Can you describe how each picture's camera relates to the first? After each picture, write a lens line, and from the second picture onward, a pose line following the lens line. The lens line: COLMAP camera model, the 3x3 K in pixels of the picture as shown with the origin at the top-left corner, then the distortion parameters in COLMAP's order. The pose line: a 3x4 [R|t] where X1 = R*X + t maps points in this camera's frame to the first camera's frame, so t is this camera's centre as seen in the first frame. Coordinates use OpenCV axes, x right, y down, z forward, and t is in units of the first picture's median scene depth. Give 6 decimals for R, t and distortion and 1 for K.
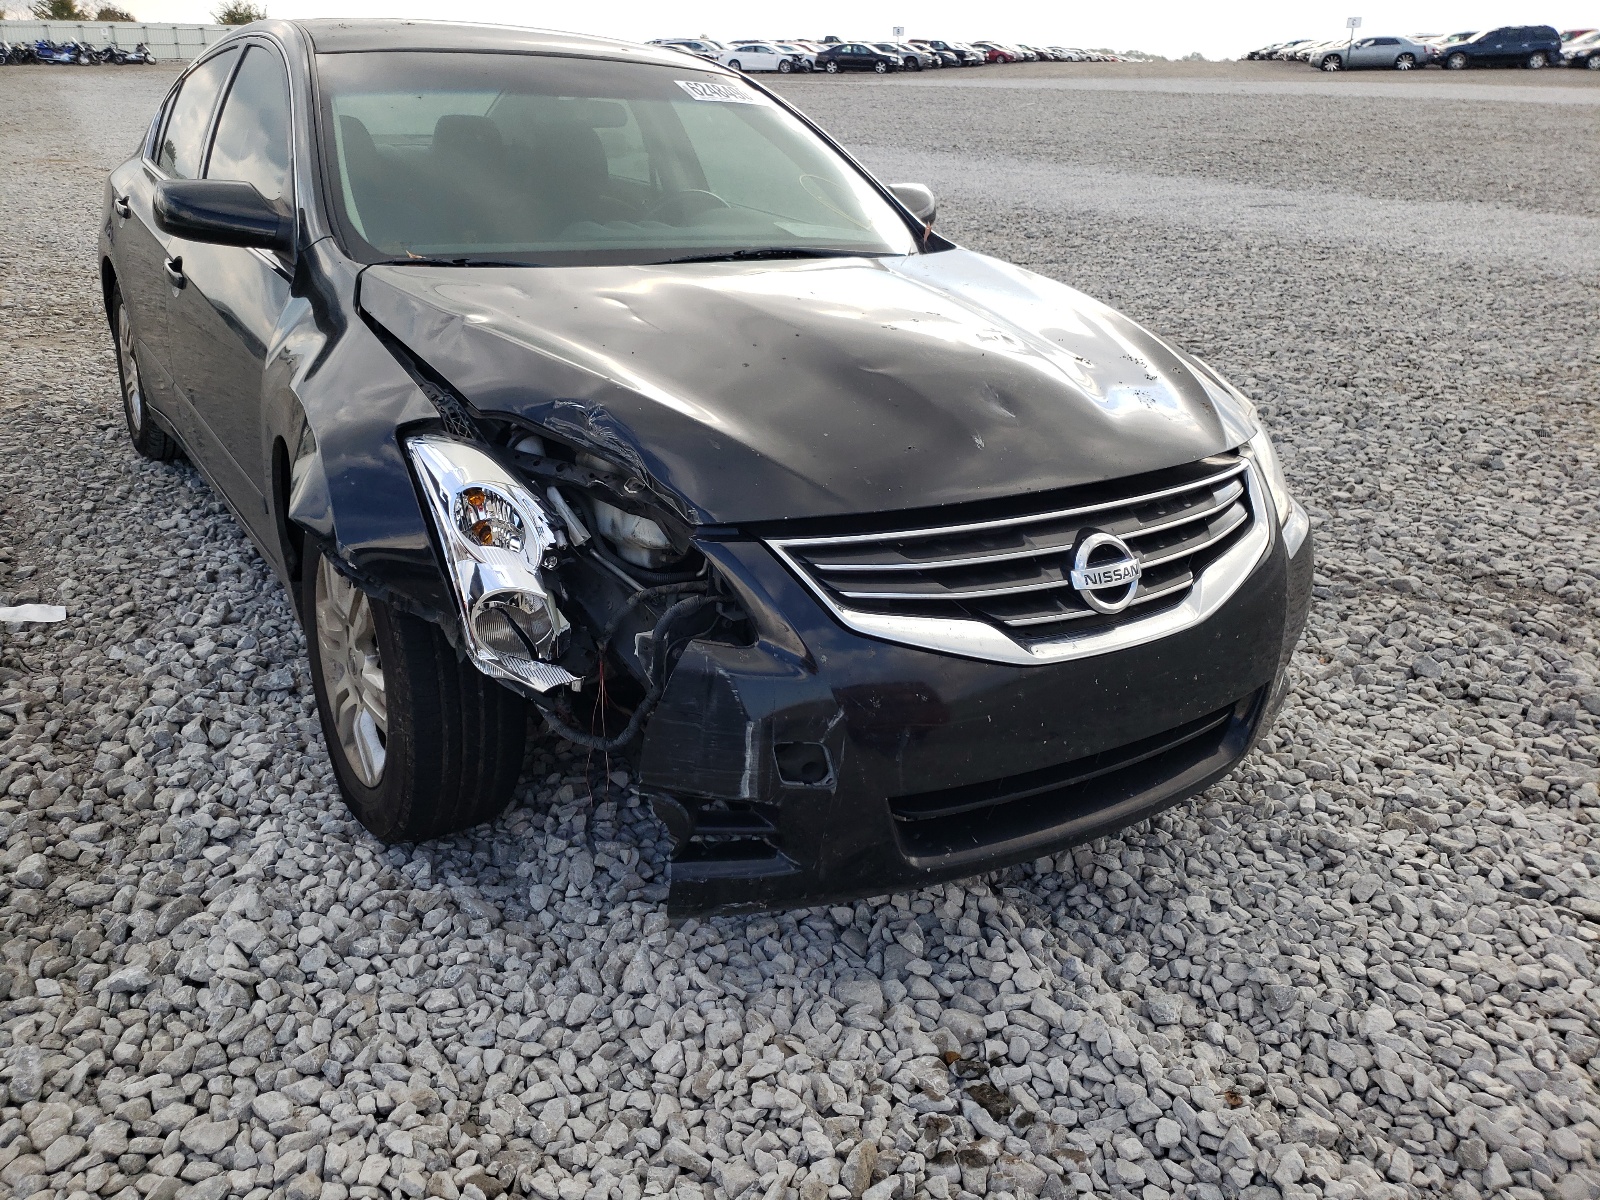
lens RADIAL K [[1224.2, 0, 800.0], [0, 1224.2, 600.0], [0, 0, 1]] dist [0.003631, 0.003081]
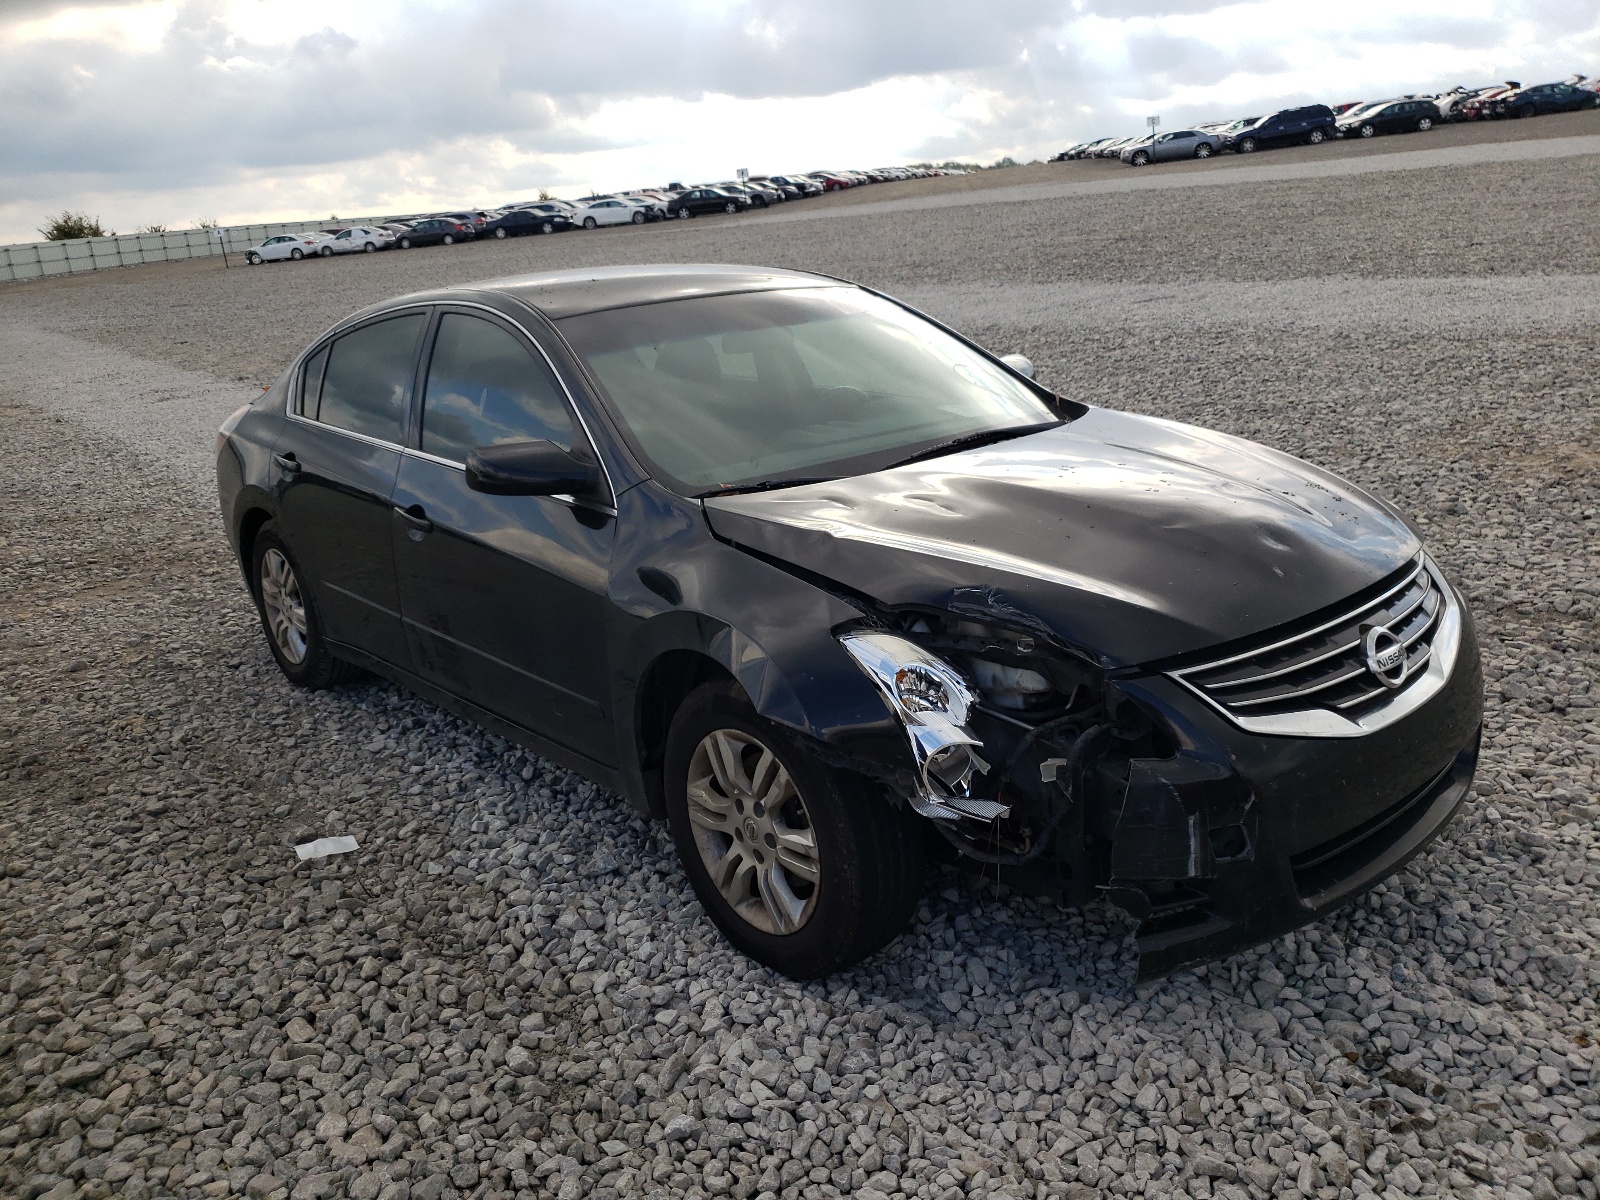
lens RADIAL K [[1256.3, 0, 800.0], [0, 1256.3, 600.0], [0, 0, 1]] dist [-0.001682, 0.018454]
pose [[0.980939, -0.150498, 0.122916, -0.357853], [0.161365, 0.983331, -0.083792, -0.048046], [-0.108257, 0.102029, 0.988873, -0.179182]]
